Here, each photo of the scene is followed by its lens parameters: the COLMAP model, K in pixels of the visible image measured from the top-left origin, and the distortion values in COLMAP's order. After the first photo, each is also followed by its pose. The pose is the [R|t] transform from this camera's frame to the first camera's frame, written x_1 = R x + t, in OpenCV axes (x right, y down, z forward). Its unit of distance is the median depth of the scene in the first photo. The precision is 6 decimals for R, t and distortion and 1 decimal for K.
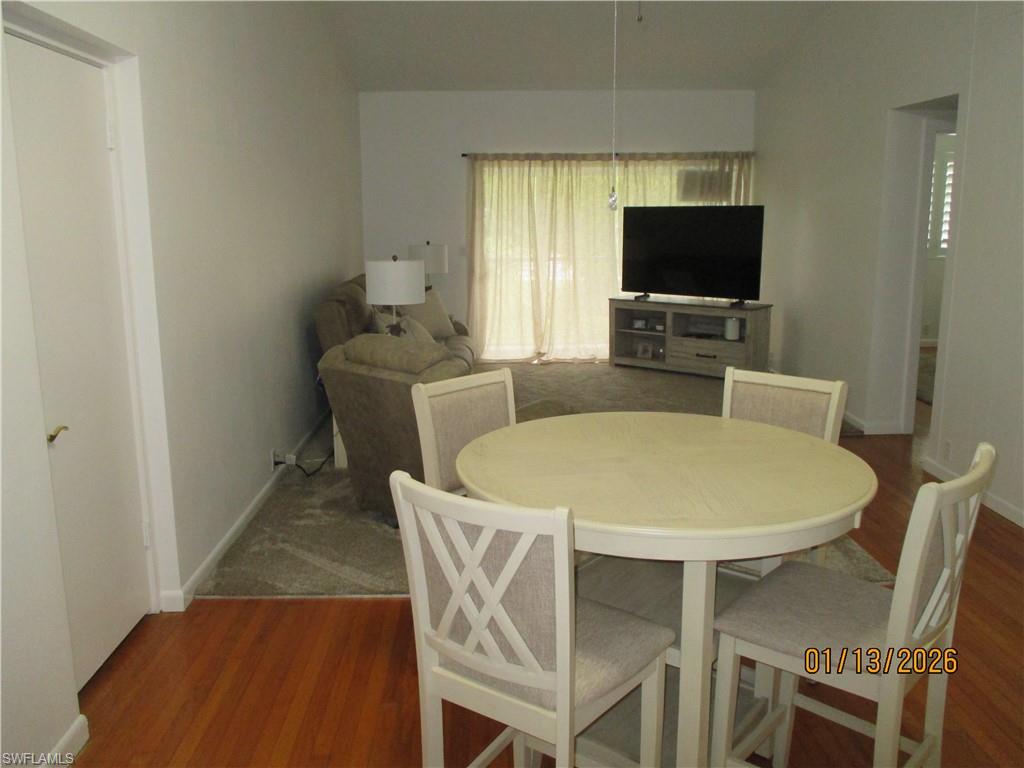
lens RADIAL K [[858.2, 0, 503.8], [0, 858.2, 381.1], [0, 0, 1]] dist [-0.014147, 0.001809]
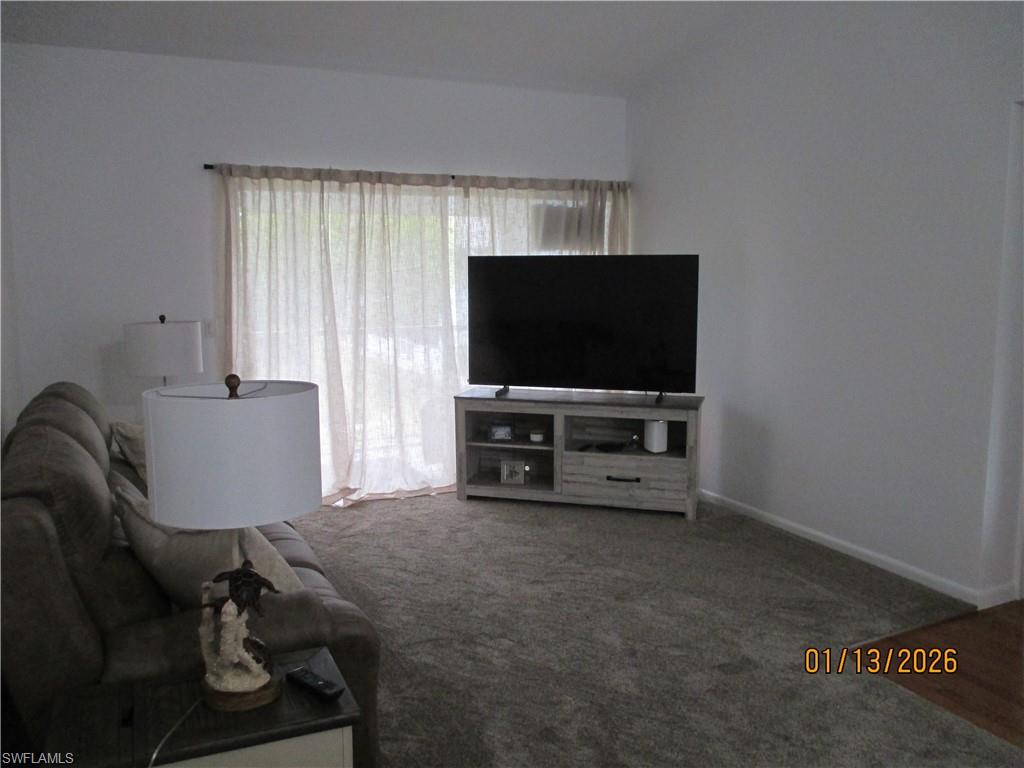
lens RADIAL K [[858.2, 0, 505.4], [0, 858.2, 381.5], [0, 0, 1]] dist [-0.014147, 0.001809]
pose [[0.912069, -0.051113, 0.406840, -0.105848], [0.076587, 0.995975, -0.046567, -0.075153], [-0.402822, 0.073631, 0.912312, 0.396053]]
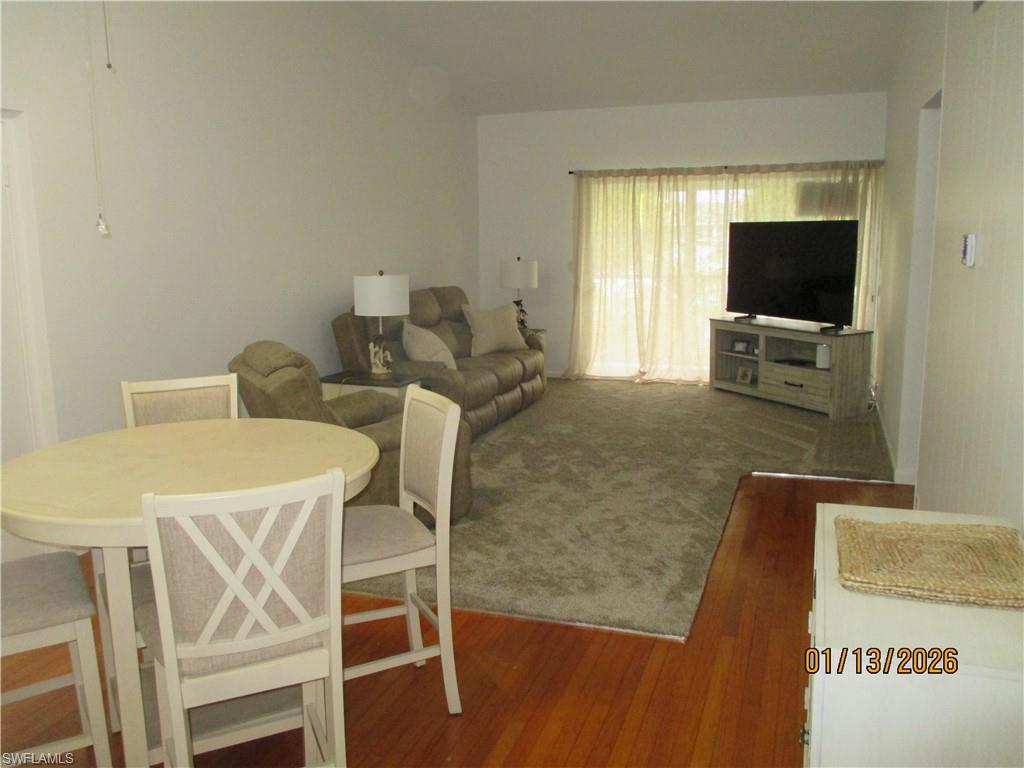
lens RADIAL K [[858.2, 0, 501.3], [0, 858.2, 384.5], [0, 0, 1]] dist [-0.014147, 0.001809]
pose [[0.930110, 0.060942, -0.362189, 0.258367], [-0.065136, 0.997876, 0.000631, -0.008732], [0.361459, 0.023005, 0.932104, 0.030346]]
